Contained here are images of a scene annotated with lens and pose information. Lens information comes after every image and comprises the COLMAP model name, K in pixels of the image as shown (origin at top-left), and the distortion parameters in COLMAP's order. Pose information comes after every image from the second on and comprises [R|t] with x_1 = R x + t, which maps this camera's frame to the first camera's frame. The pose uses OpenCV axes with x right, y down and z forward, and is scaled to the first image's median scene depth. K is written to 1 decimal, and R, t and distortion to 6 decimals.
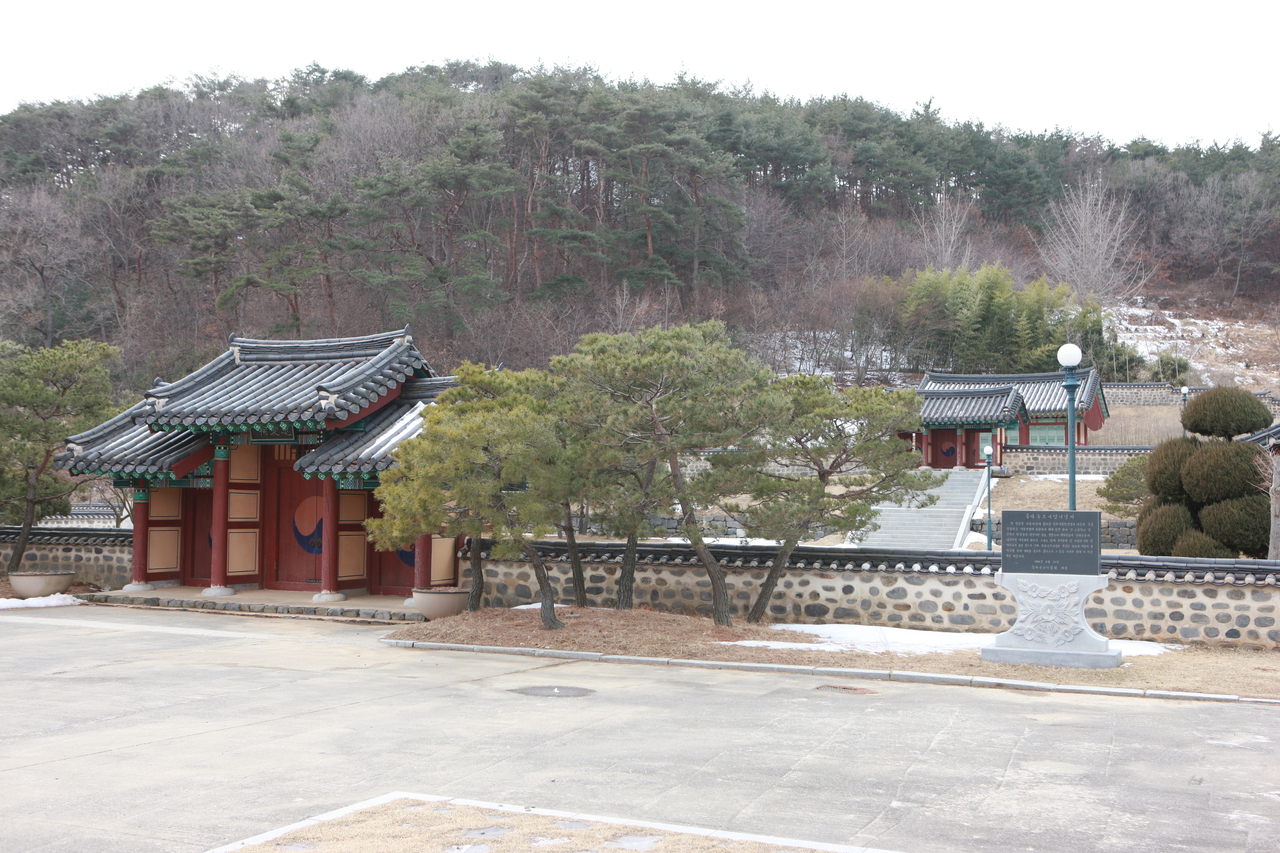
lens RADIAL K [[1411.3, 0, 677.4], [0, 1411.3, 420.2], [0, 0, 1]] dist [-0.007176, 0.031328]
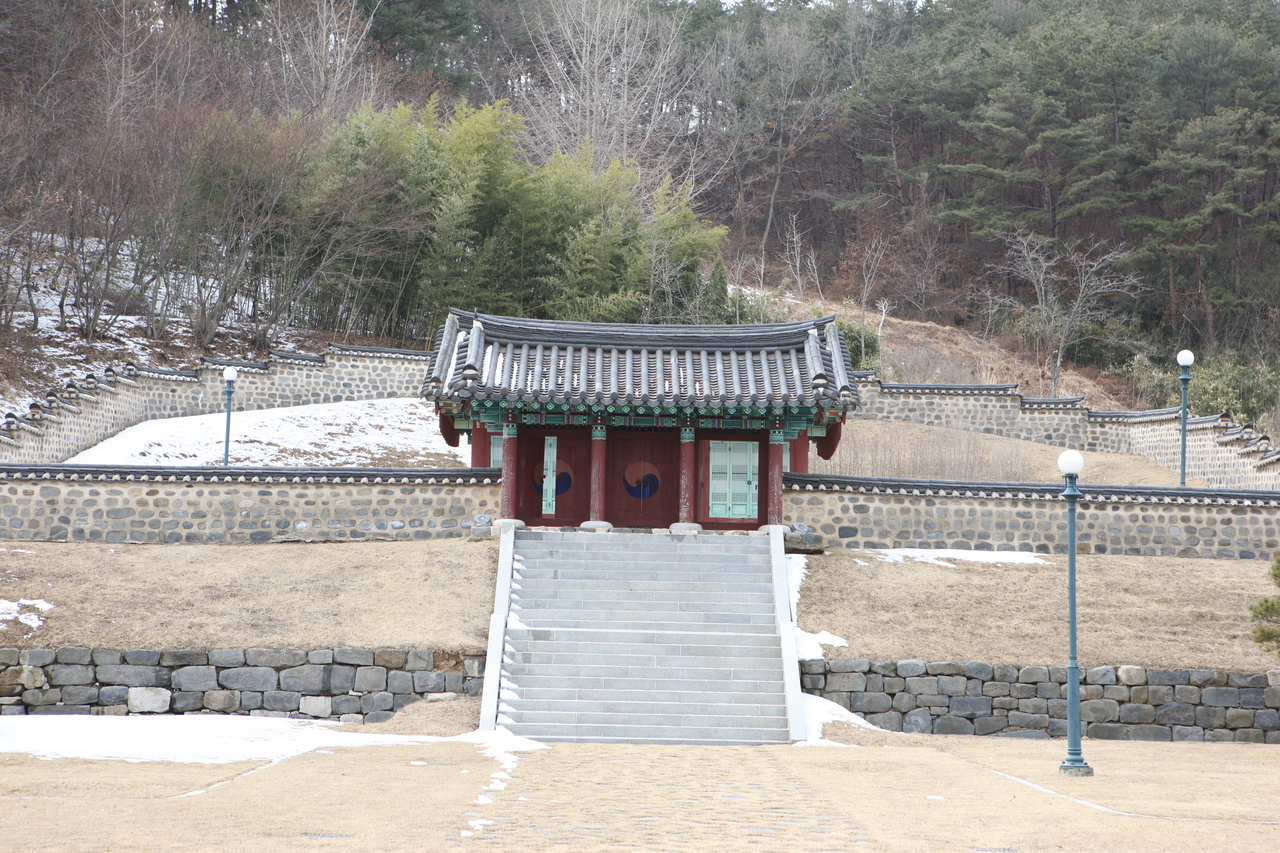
lens RADIAL K [[2405.7, 0, 640.0], [0, 2405.7, 426.5], [0, 0, 1]] dist [0.165455, -0.036209]
pose [[0.905195, 0.043888, 0.422724, -0.096386], [-0.033690, 0.998934, -0.031569, 0.027987], [-0.423658, 0.014335, 0.905709, 0.409673]]
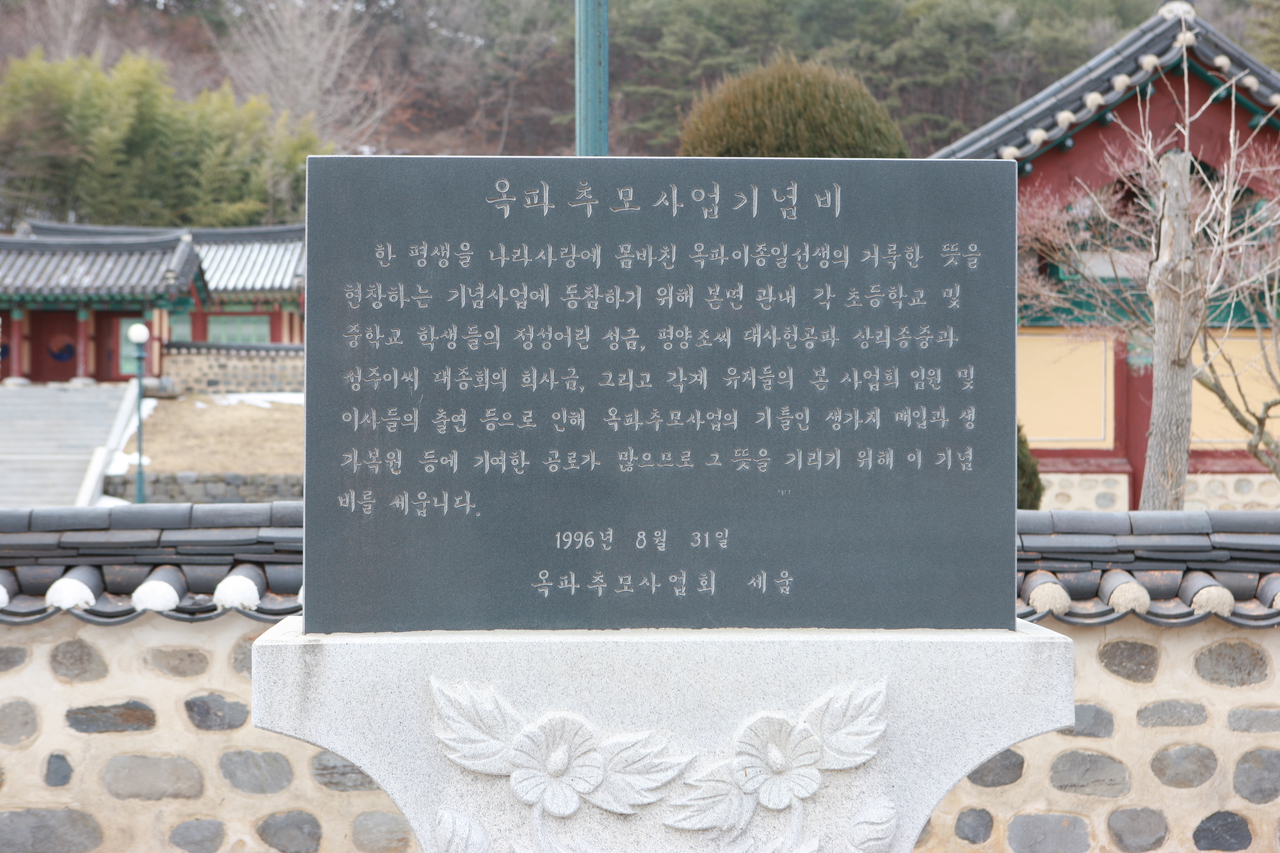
lens RADIAL K [[2010.2, 0, 640.0], [0, 2010.2, 426.5], [0, 0, 1]] dist [0.027453, 0.028651]
pose [[0.894438, -0.000851, 0.447191, 0.046467], [-0.015932, 0.999303, 0.033768, 0.021890], [-0.446908, -0.037327, 0.893801, 0.218463]]
